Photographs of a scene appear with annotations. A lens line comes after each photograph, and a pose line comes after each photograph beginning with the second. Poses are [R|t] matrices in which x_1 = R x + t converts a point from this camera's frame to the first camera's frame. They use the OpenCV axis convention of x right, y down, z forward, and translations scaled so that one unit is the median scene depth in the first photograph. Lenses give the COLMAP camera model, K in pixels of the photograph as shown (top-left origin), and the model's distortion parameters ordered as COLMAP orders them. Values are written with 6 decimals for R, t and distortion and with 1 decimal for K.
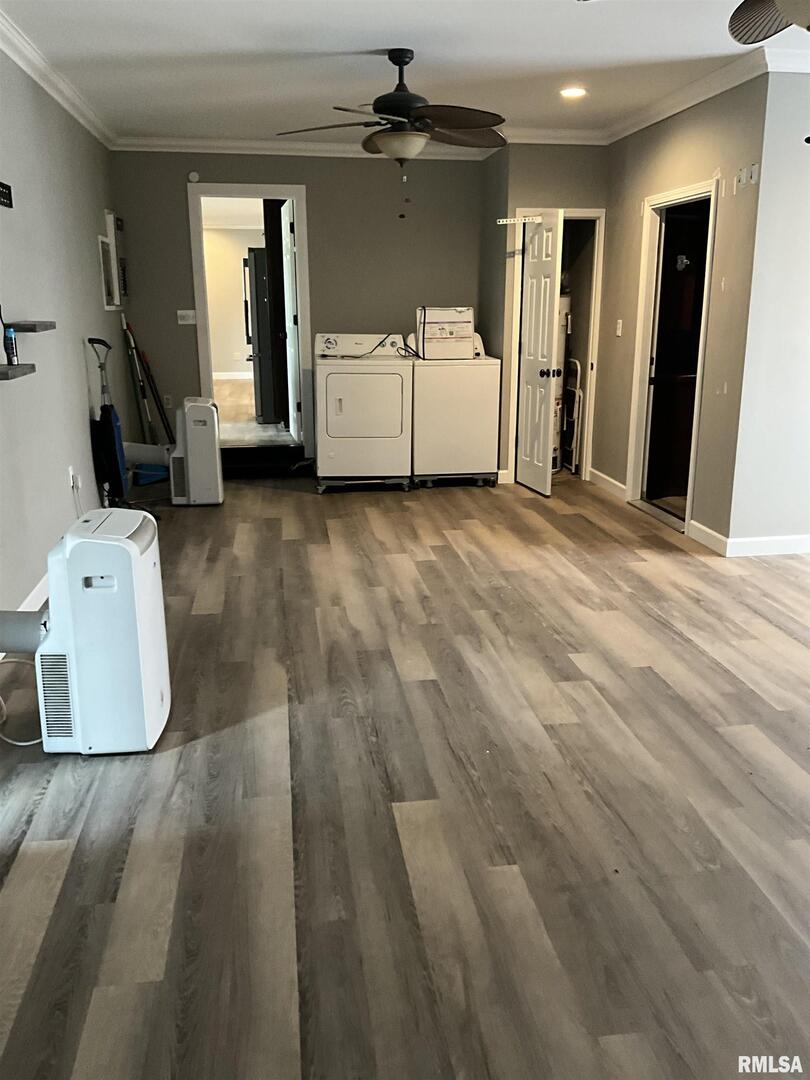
lens RADIAL K [[900.3, 0, 403.9], [0, 900.3, 541.3], [0, 0, 1]] dist [0.028638, -0.062690]
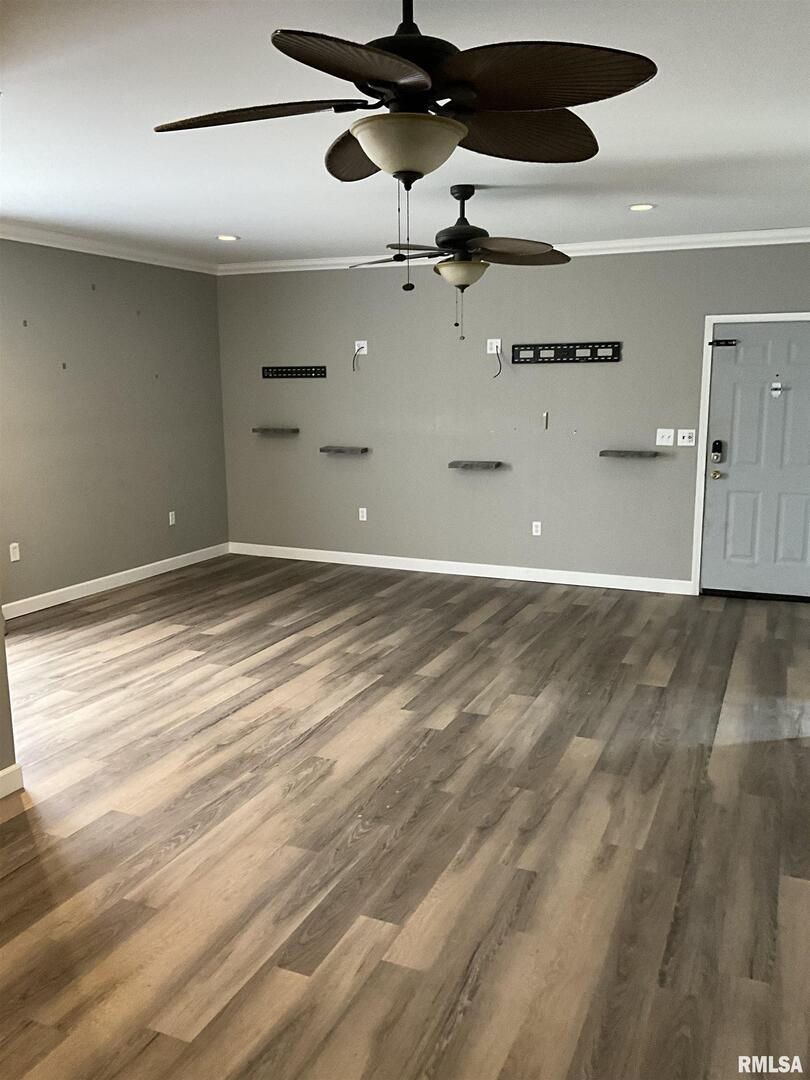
lens RADIAL K [[900.3, 0, 399.5], [0, 900.3, 538.3], [0, 0, 1]] dist [0.028638, -0.062690]
pose [[-0.852884, -0.078848, 0.516113, -0.305692], [0.146345, 0.912799, 0.381288, -0.486587], [-0.501171, 0.400725, -0.766973, 1.662365]]
